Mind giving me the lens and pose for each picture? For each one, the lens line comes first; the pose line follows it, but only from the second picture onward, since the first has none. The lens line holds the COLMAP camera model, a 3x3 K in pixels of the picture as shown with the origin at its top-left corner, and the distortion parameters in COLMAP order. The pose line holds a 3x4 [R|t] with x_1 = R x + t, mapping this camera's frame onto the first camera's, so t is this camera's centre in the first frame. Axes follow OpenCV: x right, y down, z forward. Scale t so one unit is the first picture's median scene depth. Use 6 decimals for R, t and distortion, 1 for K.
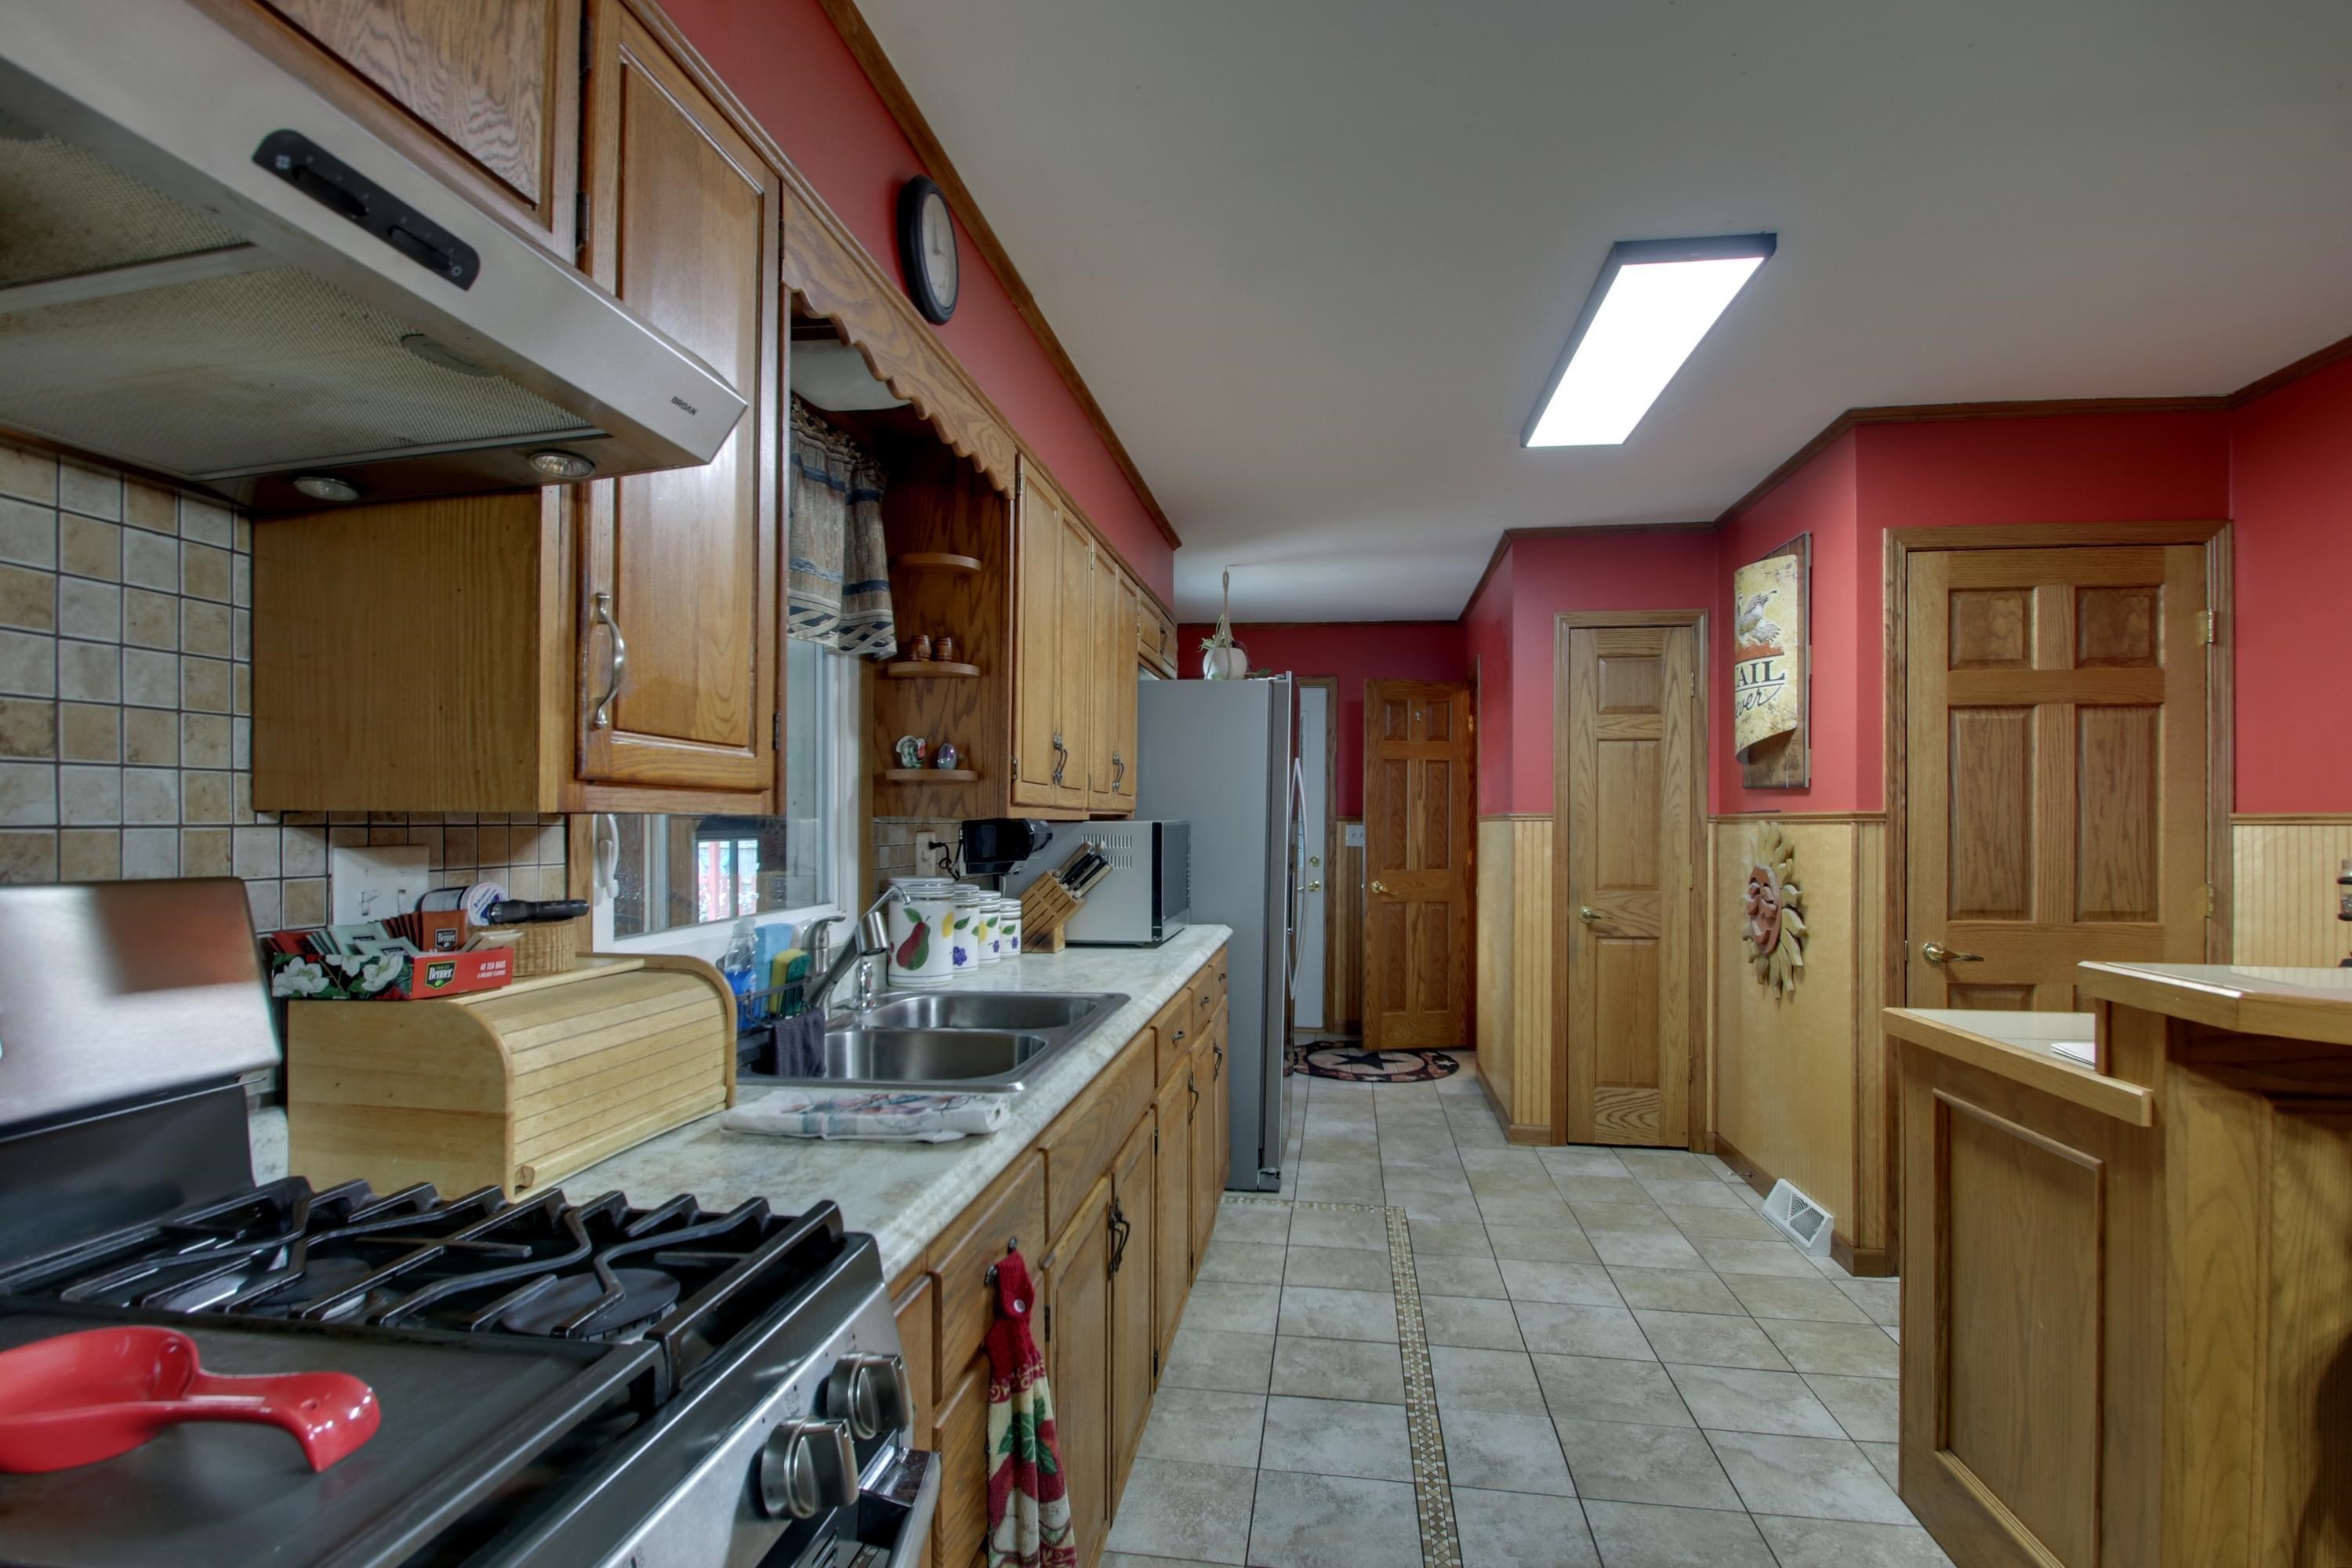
lens RADIAL K [[1160.5, 0, 1172.2], [0, 1160.5, 823.0], [0, 0, 1]] dist [0.007704, -0.014991]
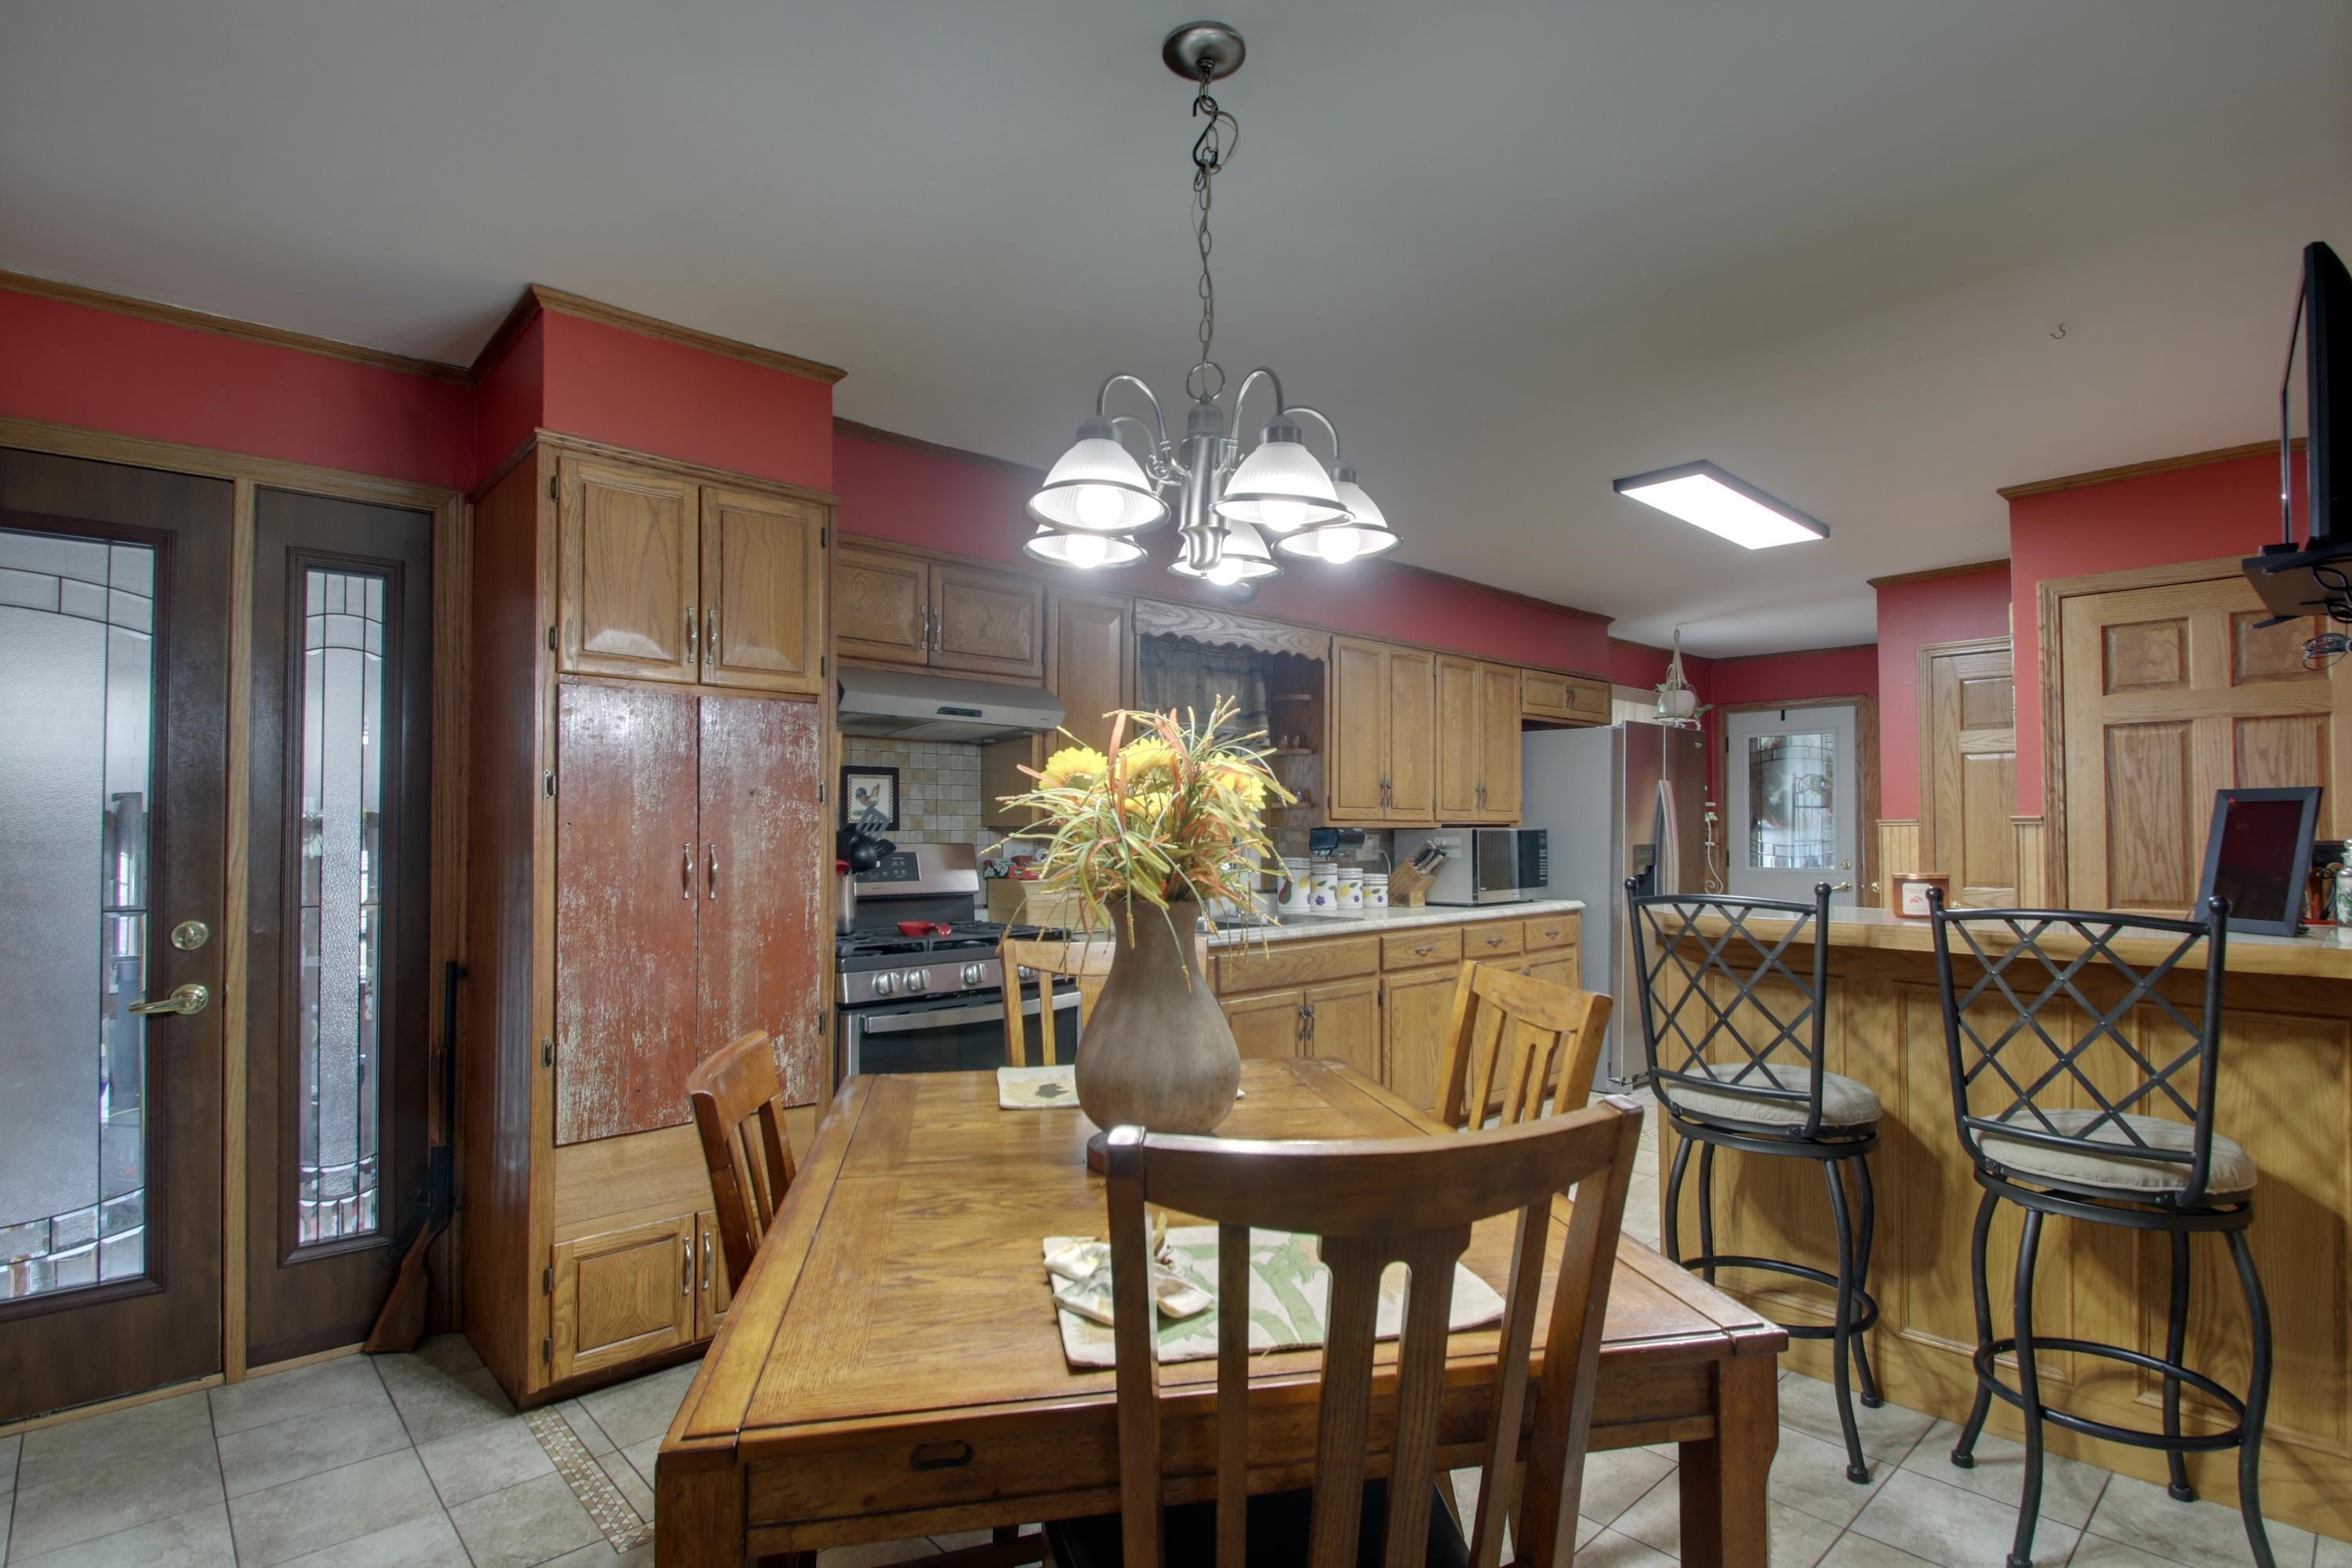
lens RADIAL K [[1188.0, 0, 1224.8], [0, 1188.0, 801.3], [0, 0, 1]] dist [0.014551, -0.018681]
pose [[0.788853, -0.021369, -0.614210, 0.714041], [0.004092, 0.999556, -0.029520, 0.008007], [0.614568, 0.020774, 0.788590, -0.501520]]
